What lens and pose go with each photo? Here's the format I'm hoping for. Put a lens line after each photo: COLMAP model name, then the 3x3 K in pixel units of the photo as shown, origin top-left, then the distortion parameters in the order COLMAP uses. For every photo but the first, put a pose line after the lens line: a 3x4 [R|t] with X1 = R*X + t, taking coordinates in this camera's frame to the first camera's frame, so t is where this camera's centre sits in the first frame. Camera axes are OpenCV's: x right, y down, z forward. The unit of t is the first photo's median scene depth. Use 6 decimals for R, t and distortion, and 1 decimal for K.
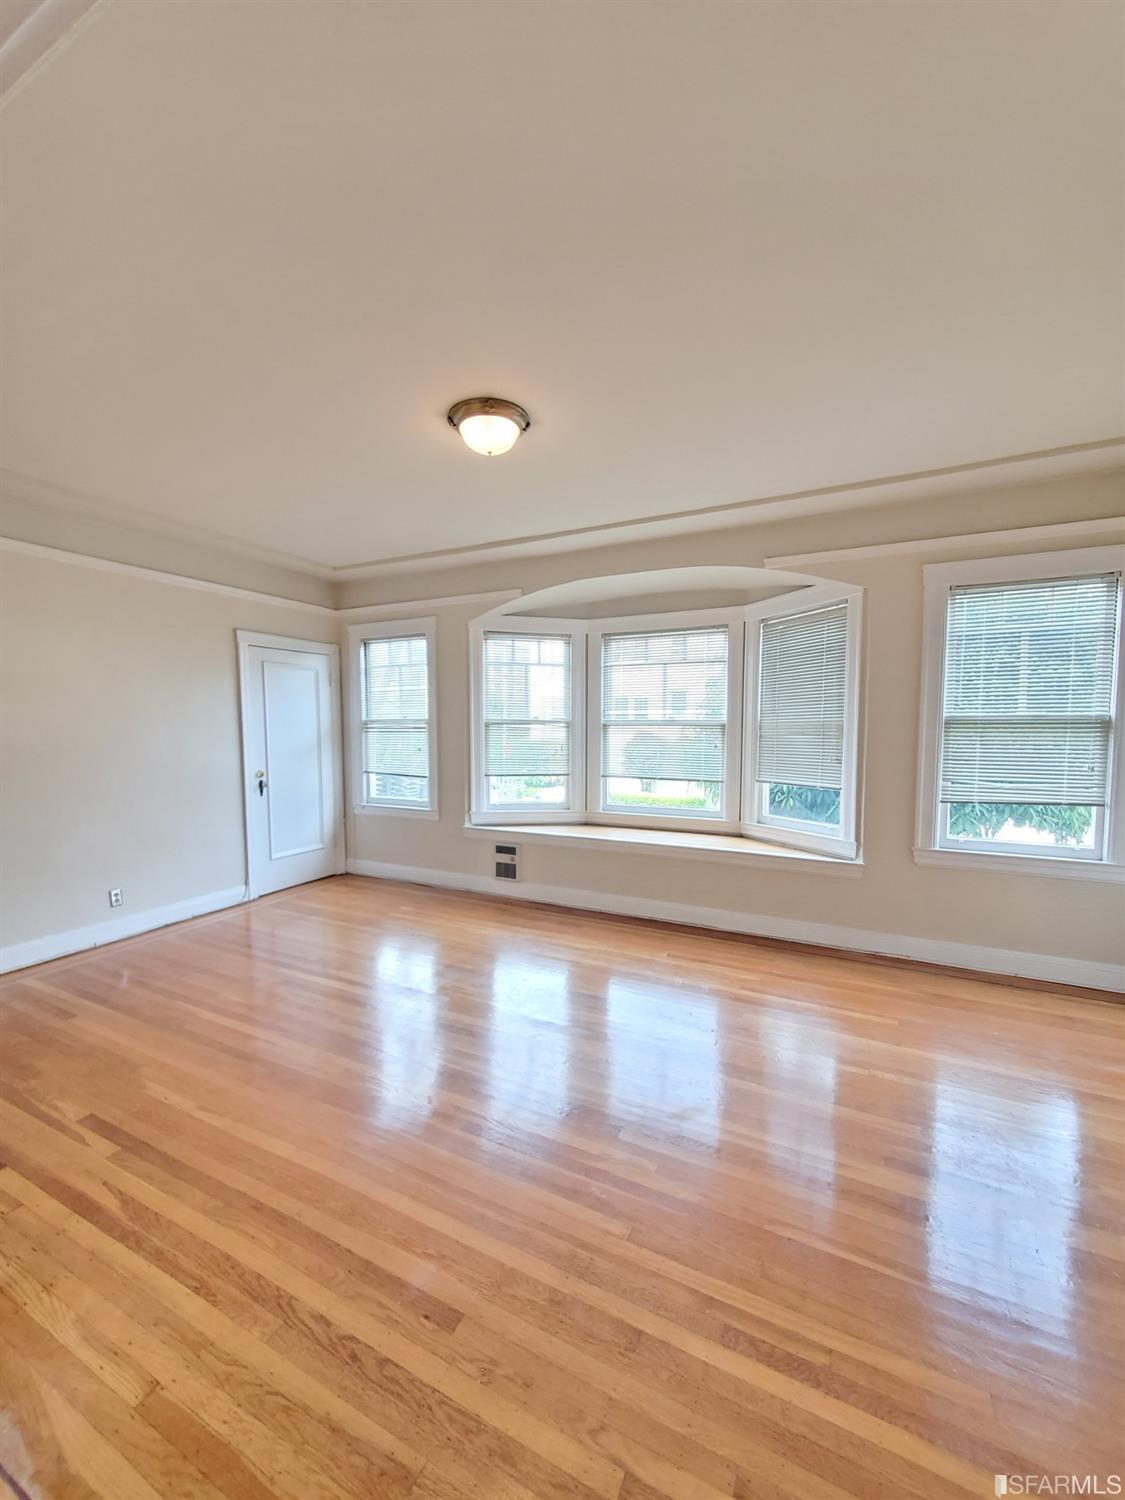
lens RADIAL K [[593.8, 0, 558.9], [0, 593.8, 764.4], [0, 0, 1]] dist [0.007453, -0.000362]
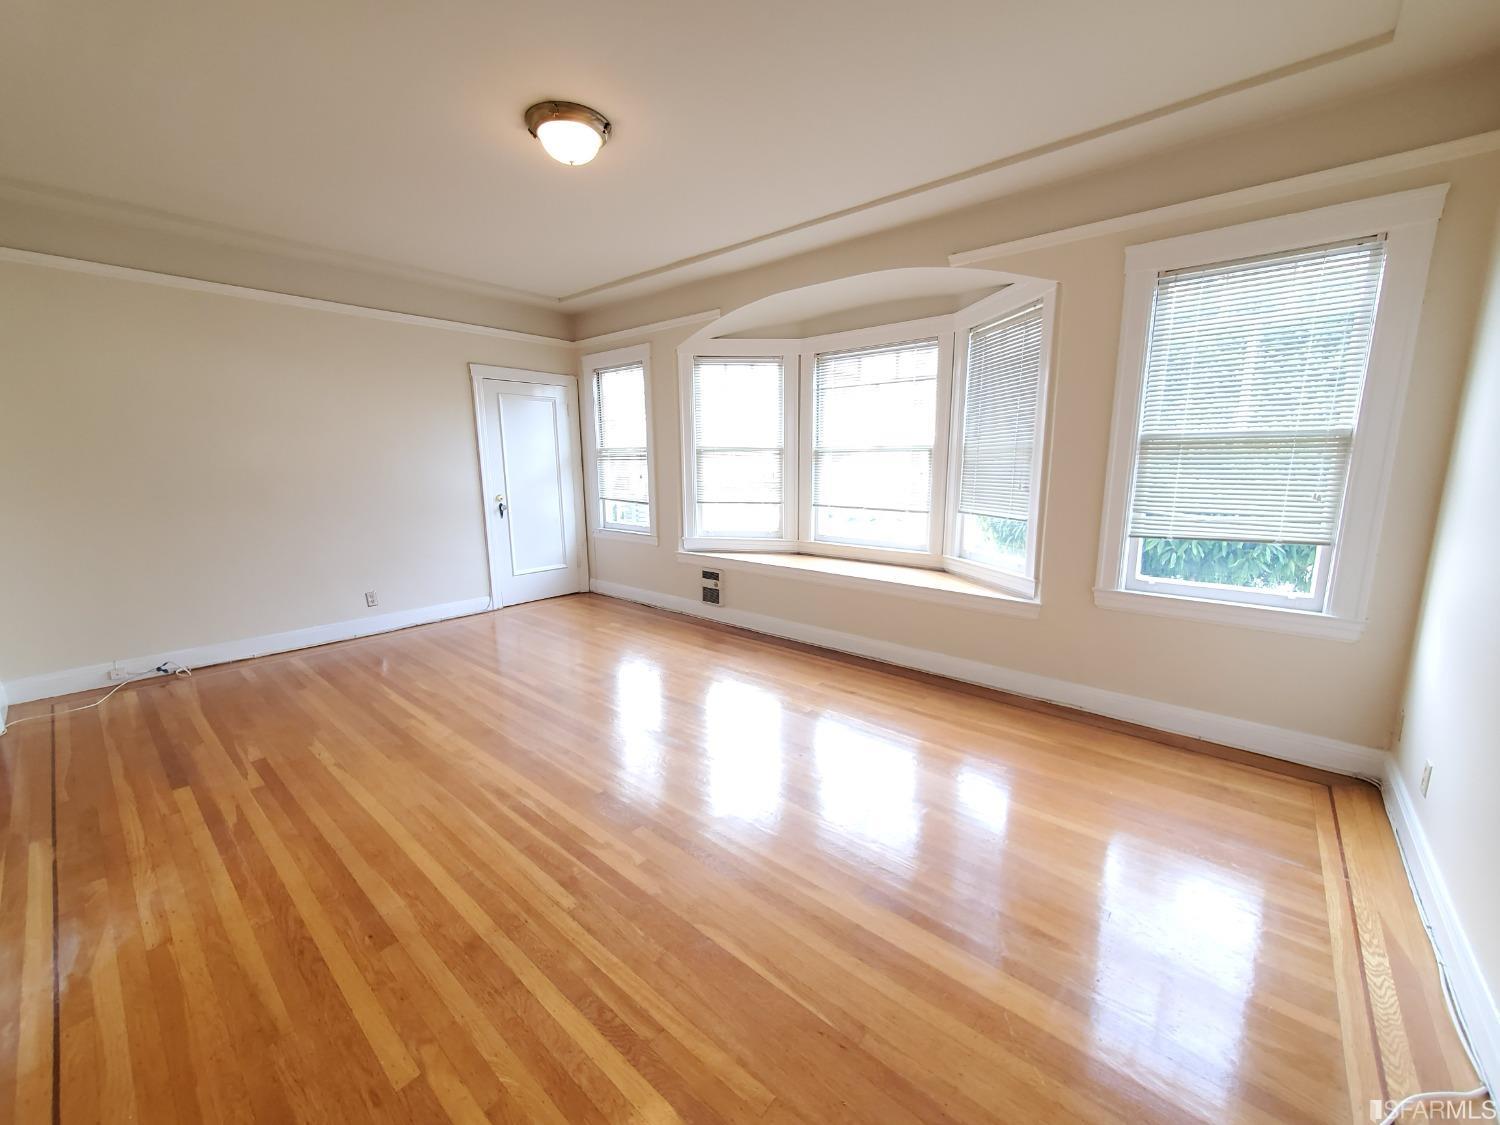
lens RADIAL K [[594.9, 0, 763.5], [0, 594.9, 566.0], [0, 0, 1]] dist [0.006679, -0.001953]
pose [[0.972592, 0.038731, -0.229270, 0.246721], [-0.013139, 0.993608, 0.112115, 0.012071], [0.232147, -0.106029, 0.966885, 0.031309]]
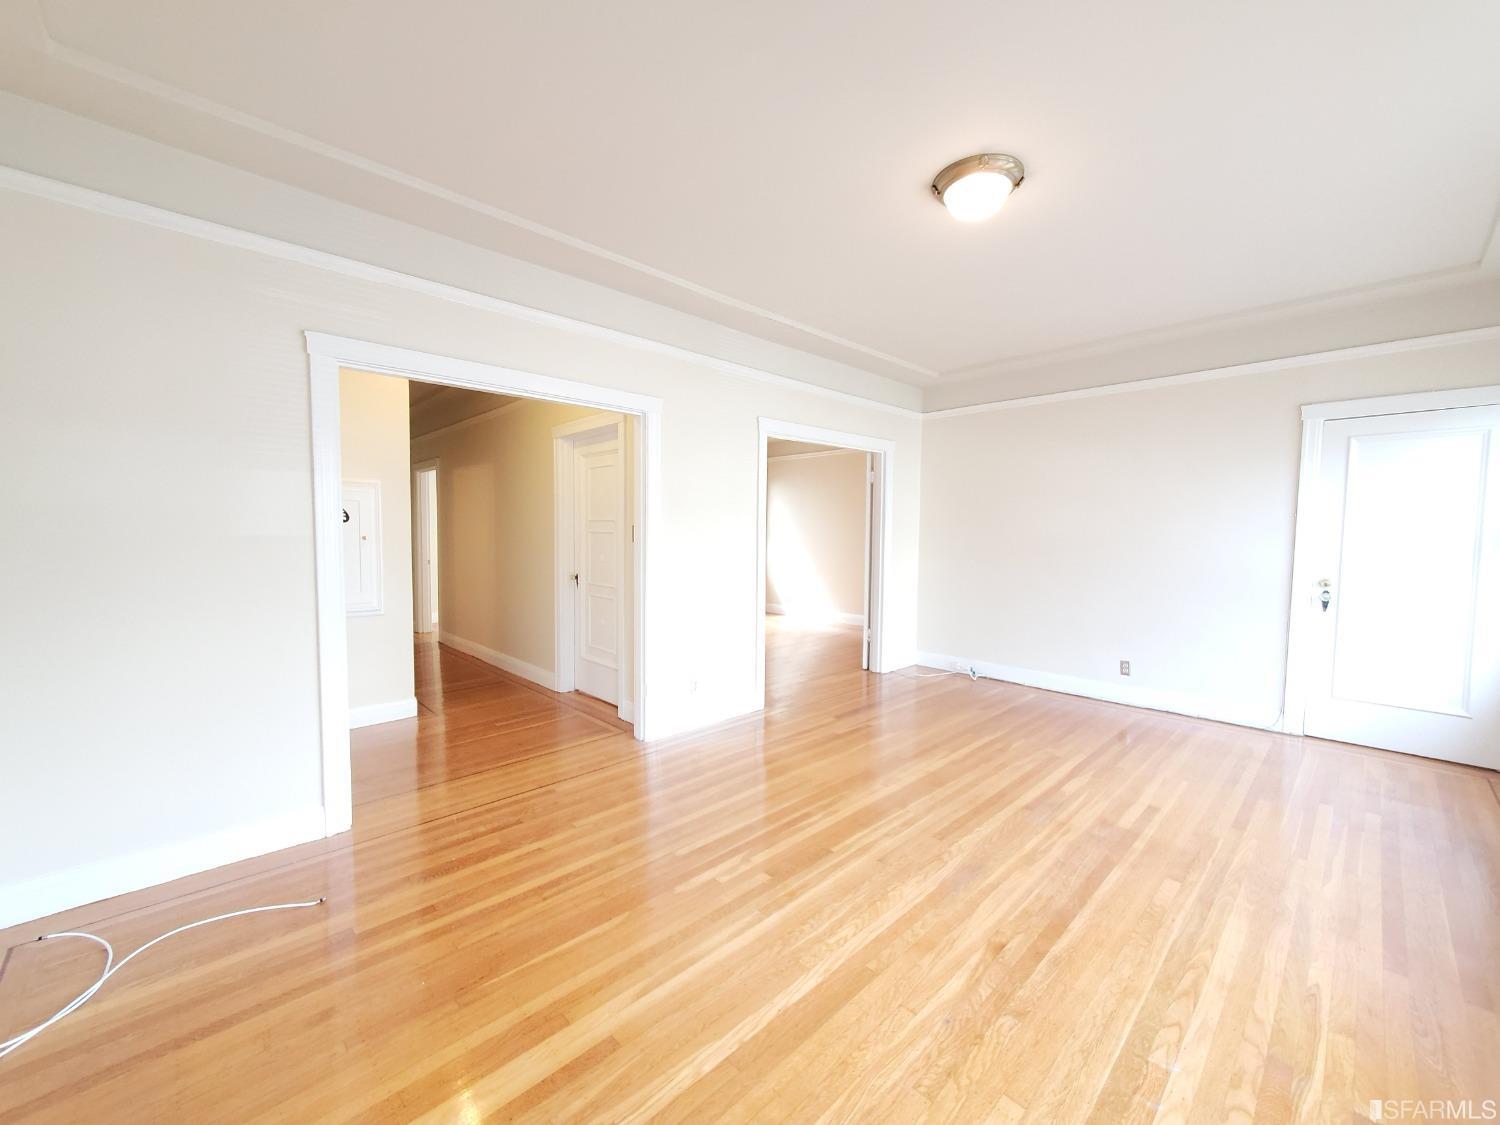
lens RADIAL K [[593.8, 0, 763.9], [0, 593.8, 566.6], [0, 0, 1]] dist [0.007453, -0.000362]
pose [[-0.318389, 0.055314, -0.946345, 0.503256], [-0.070489, 0.994151, 0.081823, -0.019051], [0.945336, 0.092759, -0.312628, 0.576425]]
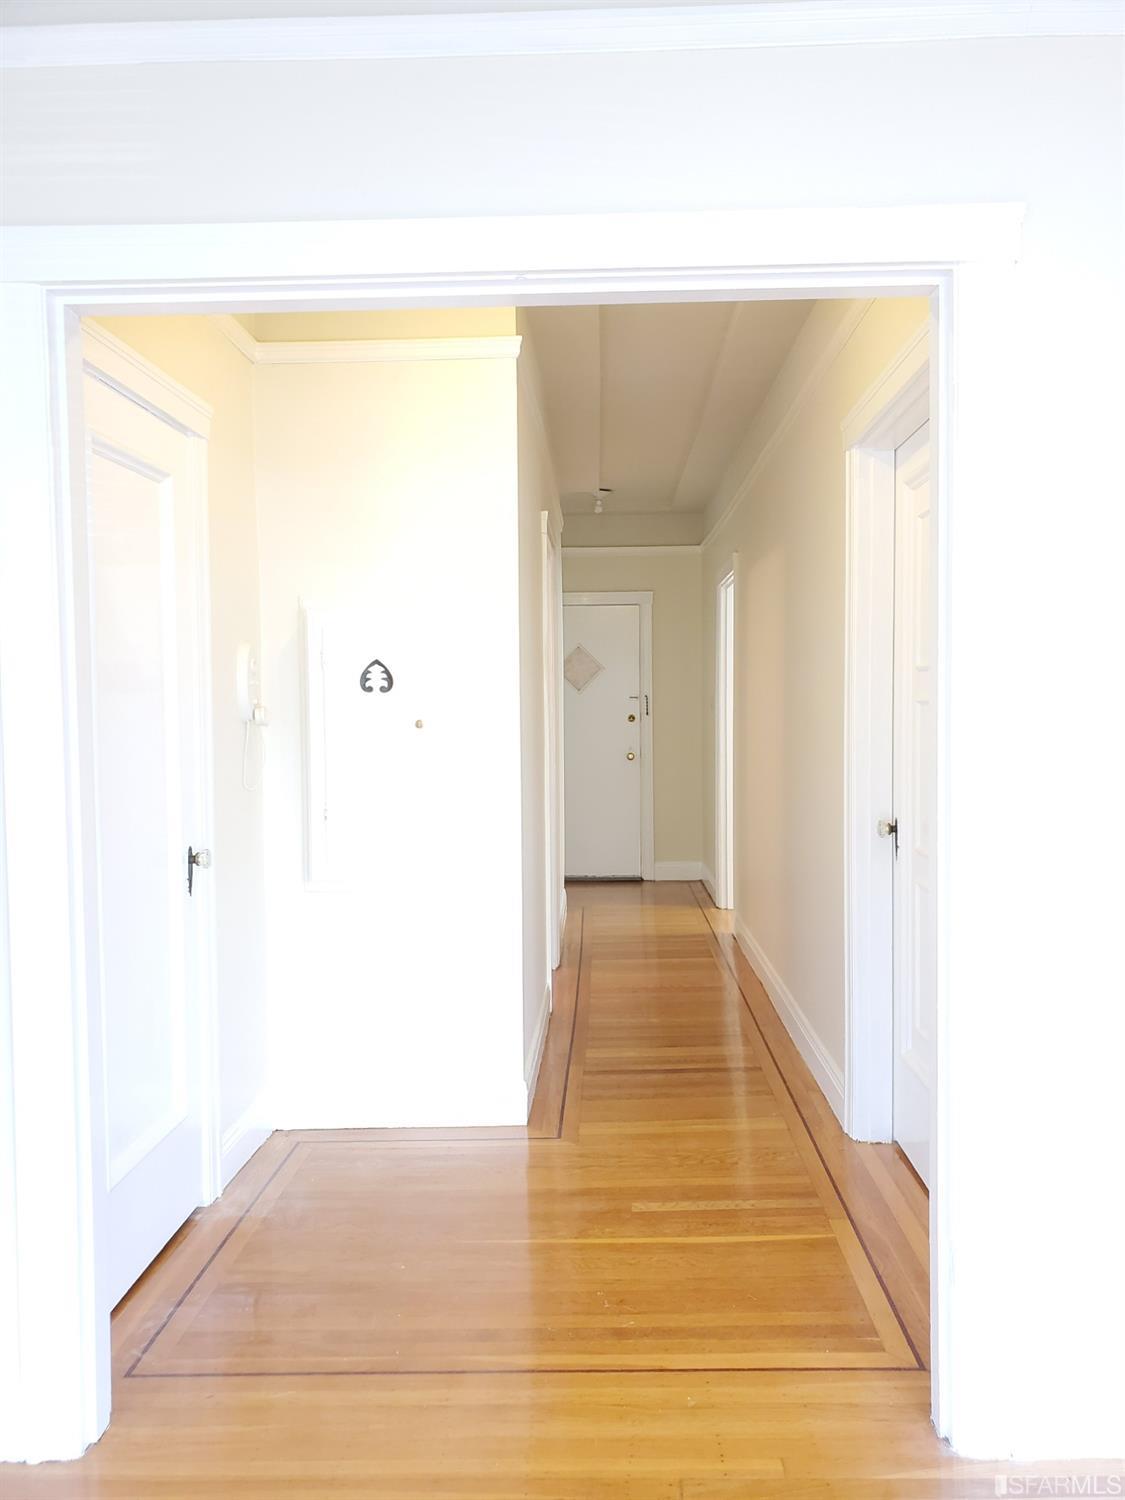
lens RADIAL K [[1155.6, 0, 590.3], [0, 1155.6, 750.3], [0, 0, 1]] dist [0.003708, 0.000855]
pose [[-0.901130, 0.033907, -0.432221, 0.106245], [-0.011772, 0.994656, 0.102572, -0.012248], [0.433389, 0.097519, -0.895915, 0.502117]]
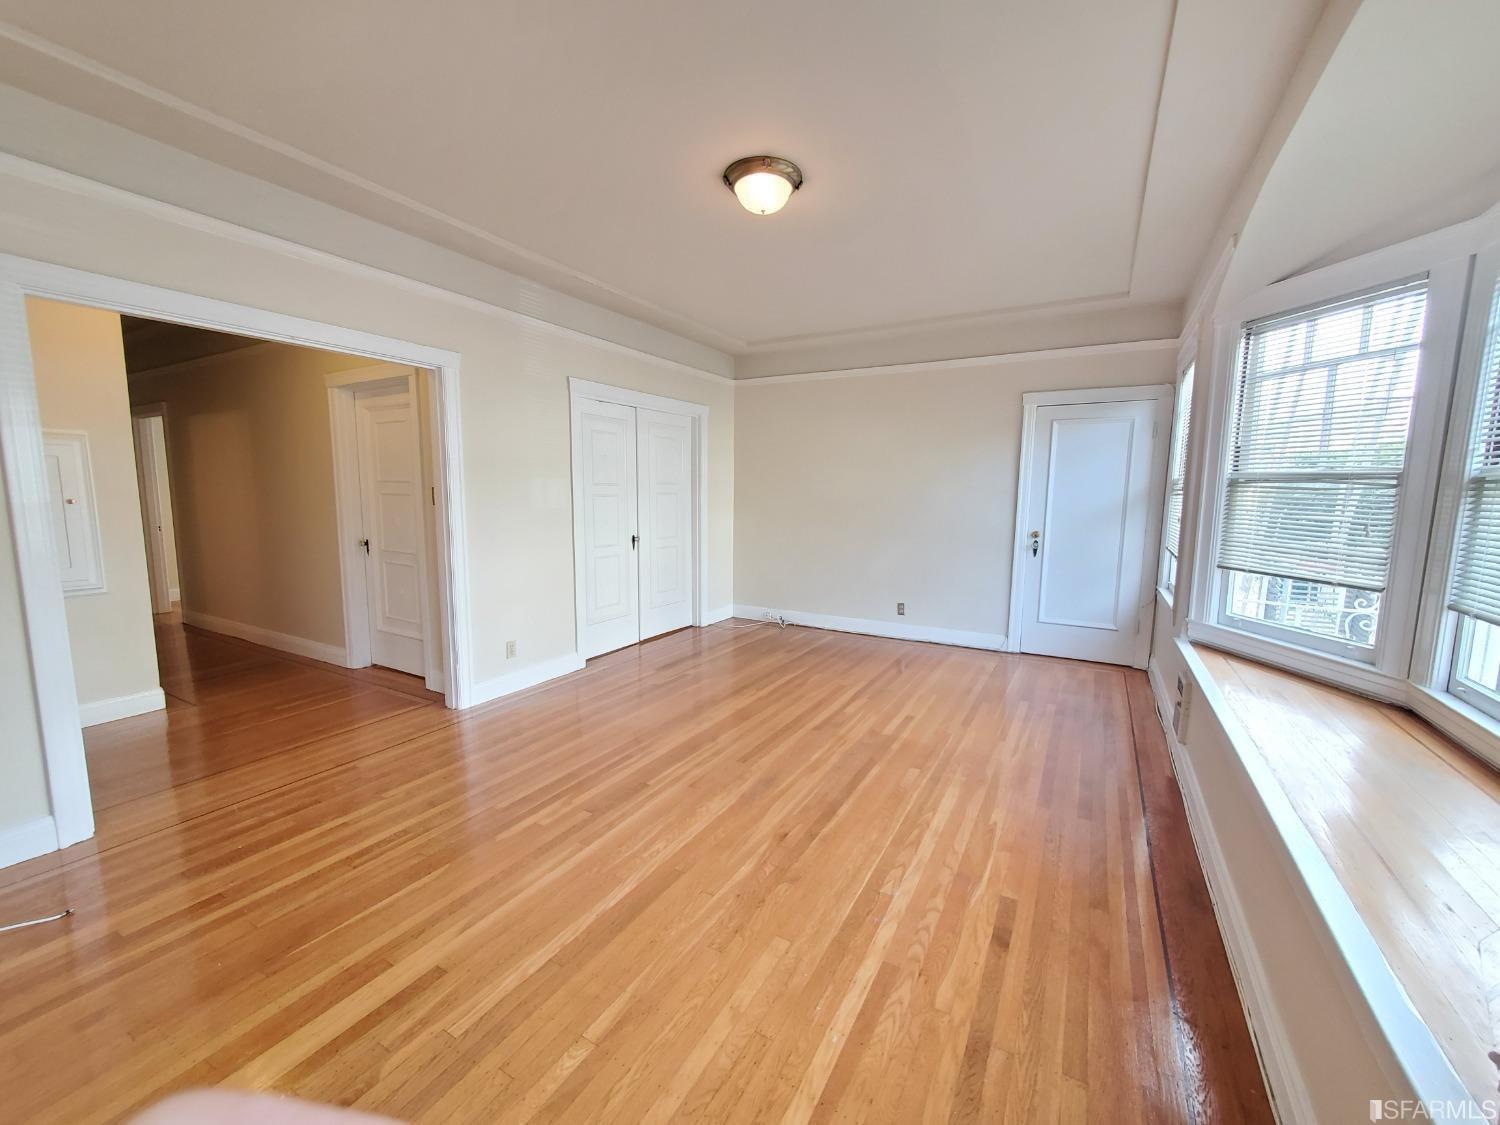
lens RADIAL K [[594.9, 0, 763.5], [0, 594.9, 566.0], [0, 0, 1]] dist [0.006679, -0.001953]
pose [[-0.036635, 0.126390, -0.991304, 0.551636], [-0.076225, 0.988726, 0.128879, -0.027563], [0.996417, 0.080284, -0.026588, 0.604095]]
